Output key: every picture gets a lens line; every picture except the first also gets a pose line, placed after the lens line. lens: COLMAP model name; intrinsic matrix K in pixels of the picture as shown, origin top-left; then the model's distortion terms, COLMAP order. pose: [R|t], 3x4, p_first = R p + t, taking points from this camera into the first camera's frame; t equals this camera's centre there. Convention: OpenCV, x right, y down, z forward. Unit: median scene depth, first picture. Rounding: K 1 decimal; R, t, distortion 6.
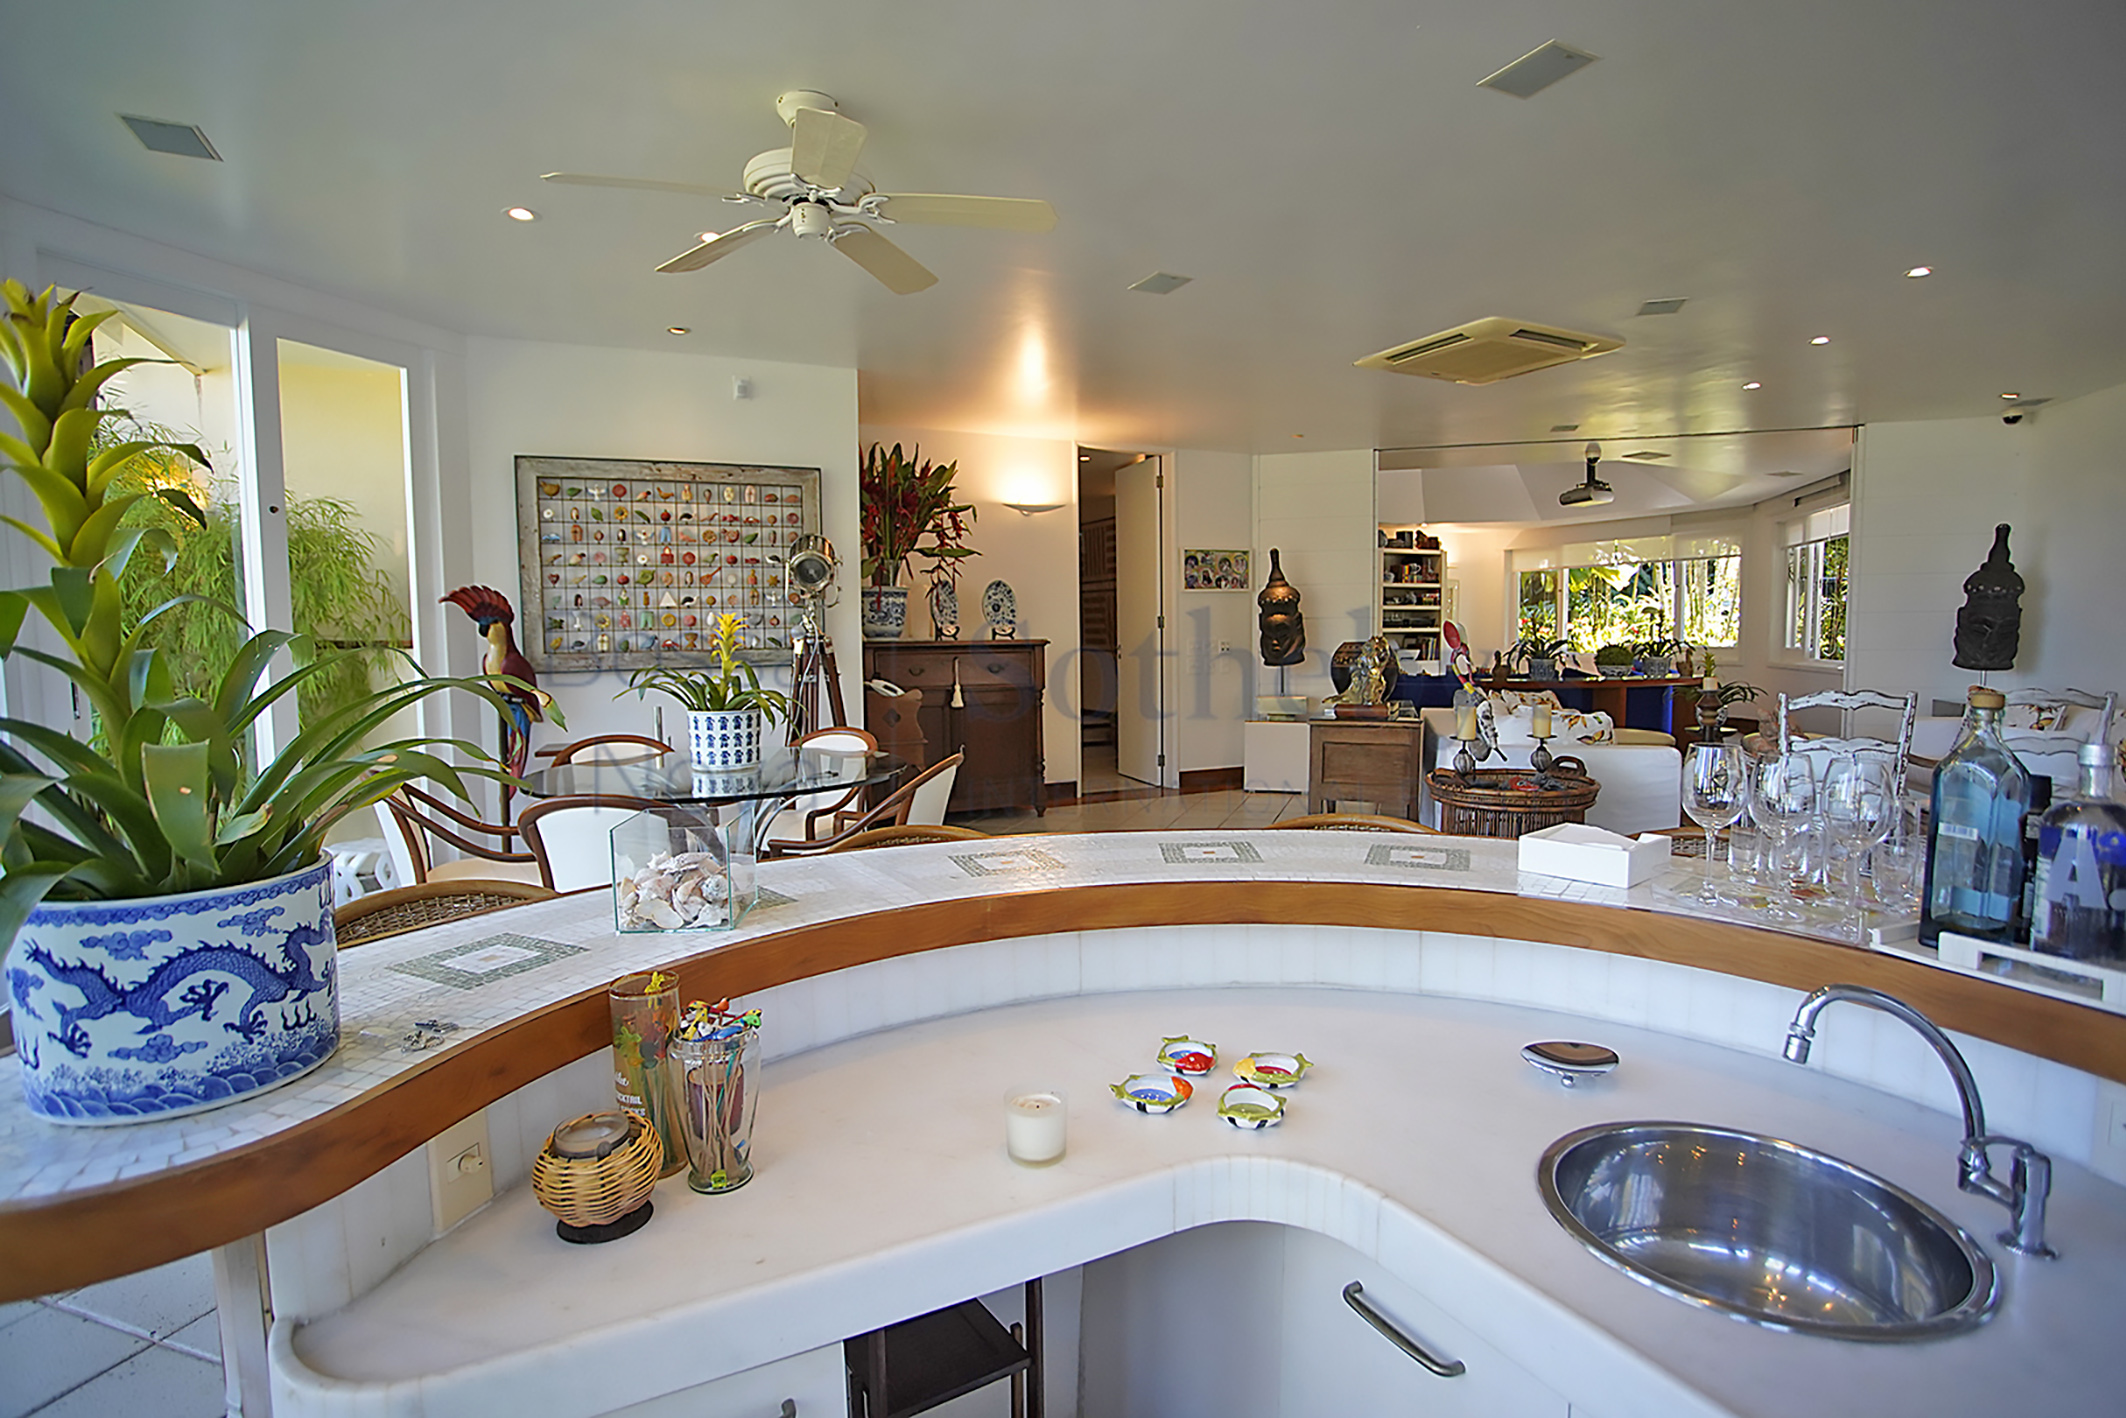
lens RADIAL K [[1032.7, 0, 1067.4], [0, 1032.7, 692.6], [0, 0, 1]] dist [-0.040340, 0.000149]
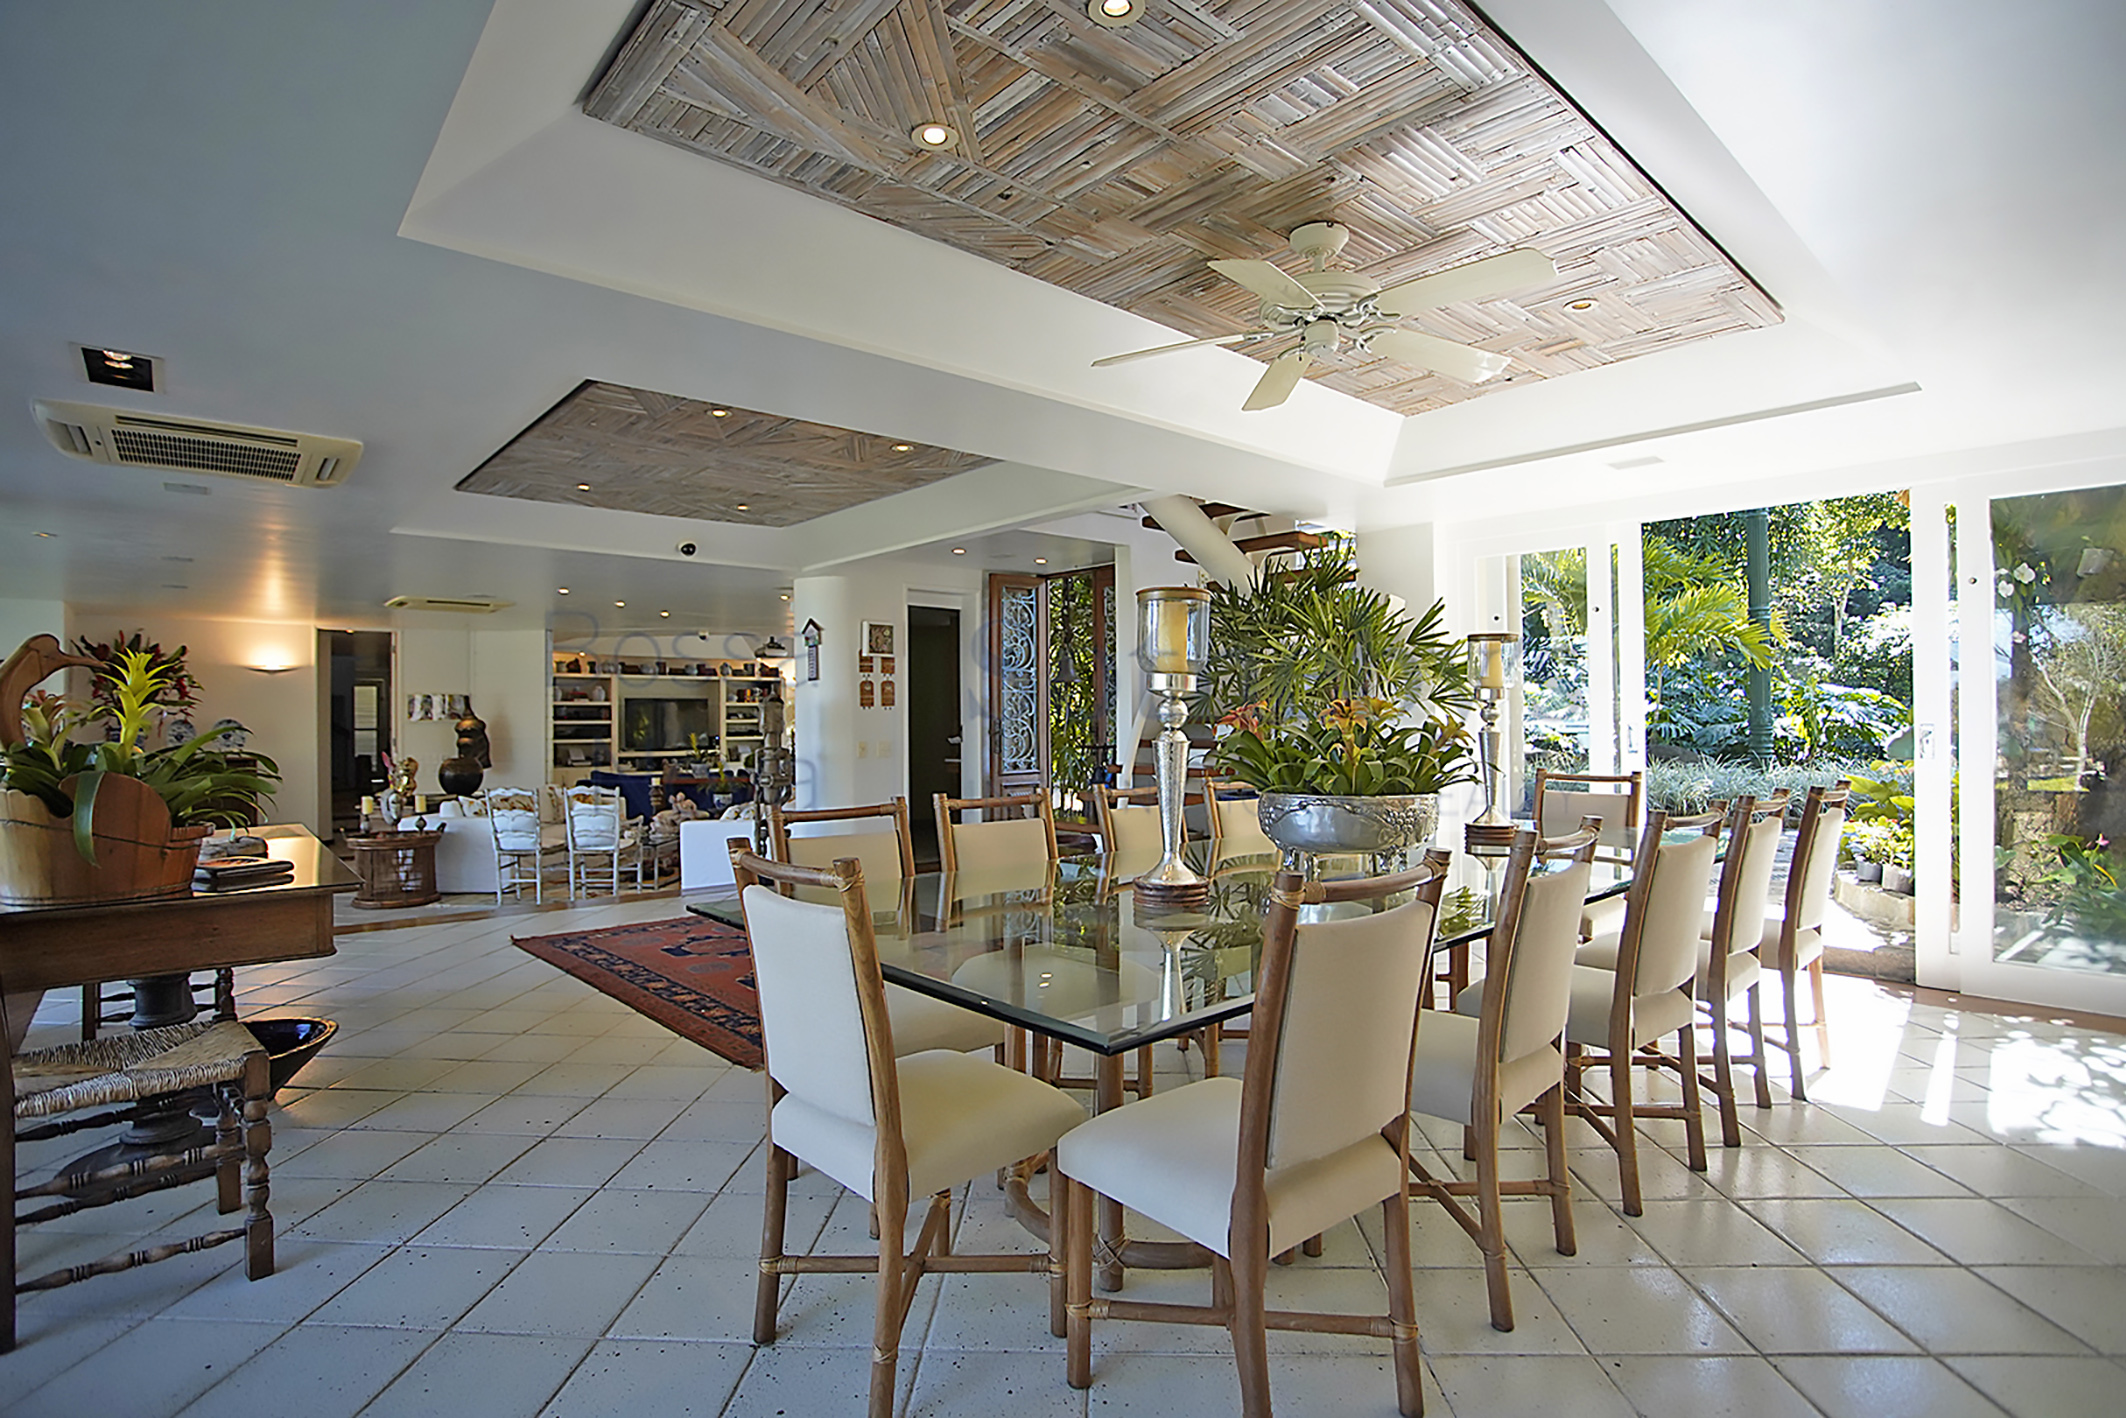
lens RADIAL K [[1043.4, 0, 1063.0], [0, 1043.4, 709.0], [0, 0, 1]] dist [-0.039072, 0.000139]
pose [[0.962107, 0.005894, 0.272608, 0.778345], [0.013554, 0.997497, -0.069402, -0.000358], [-0.272334, 0.070467, 0.959619, -0.863655]]
